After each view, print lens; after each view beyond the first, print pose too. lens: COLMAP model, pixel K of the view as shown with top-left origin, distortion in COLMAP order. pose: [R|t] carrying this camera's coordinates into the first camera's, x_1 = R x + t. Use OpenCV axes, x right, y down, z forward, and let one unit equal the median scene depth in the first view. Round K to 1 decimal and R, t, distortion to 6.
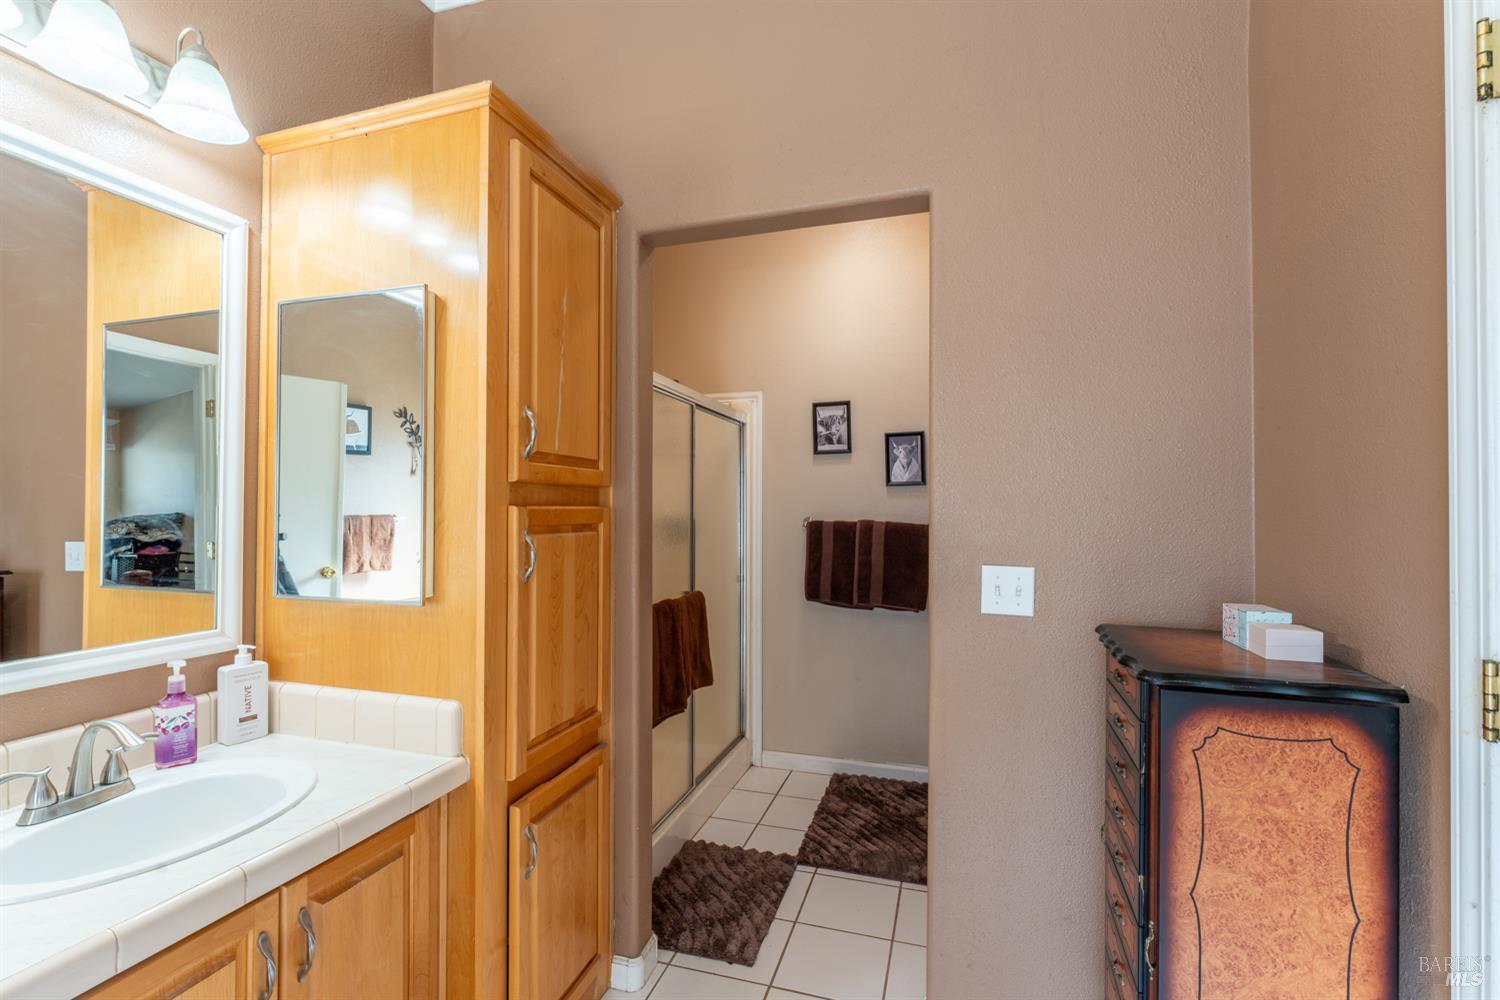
lens RADIAL K [[669.0, 0, 750.0], [0, 669.0, 500.0], [0, 0, 1]] dist [-0.031606, -0.000288]
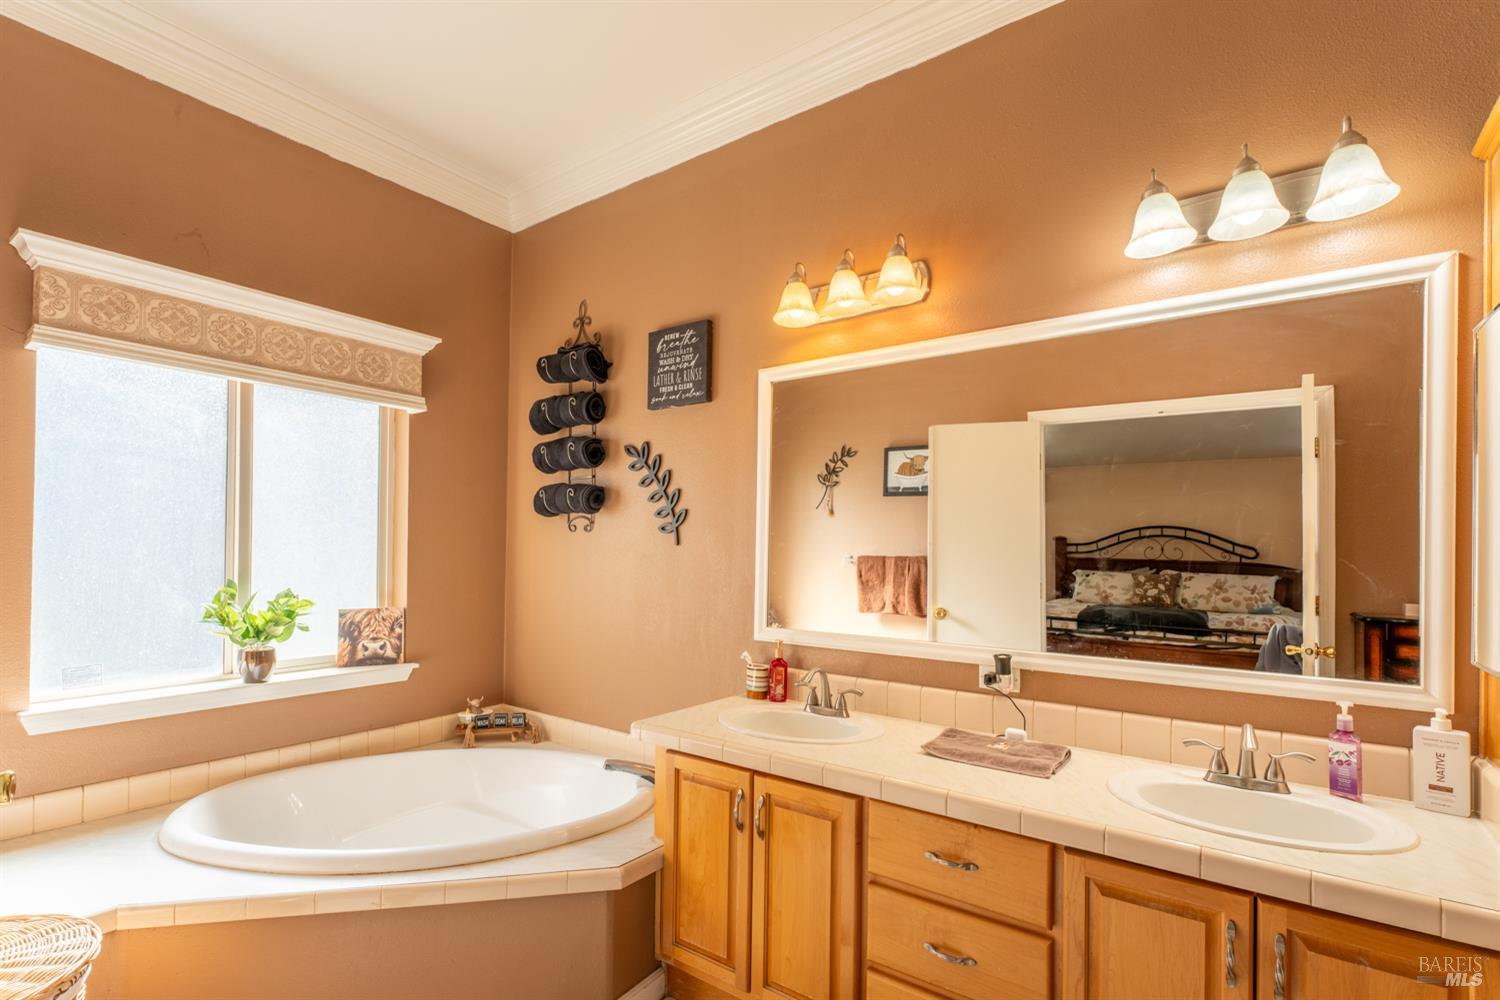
lens RADIAL K [[697.4, 0, 751.6], [0, 697.4, 547.9], [0, 0, 1]] dist [0.000124, 0.000075]
pose [[-0.322720, -0.008537, -0.946456, 0.552814], [-0.002511, 0.999964, -0.008163, 0.001321], [0.946491, -0.000258, -0.322730, 0.434502]]
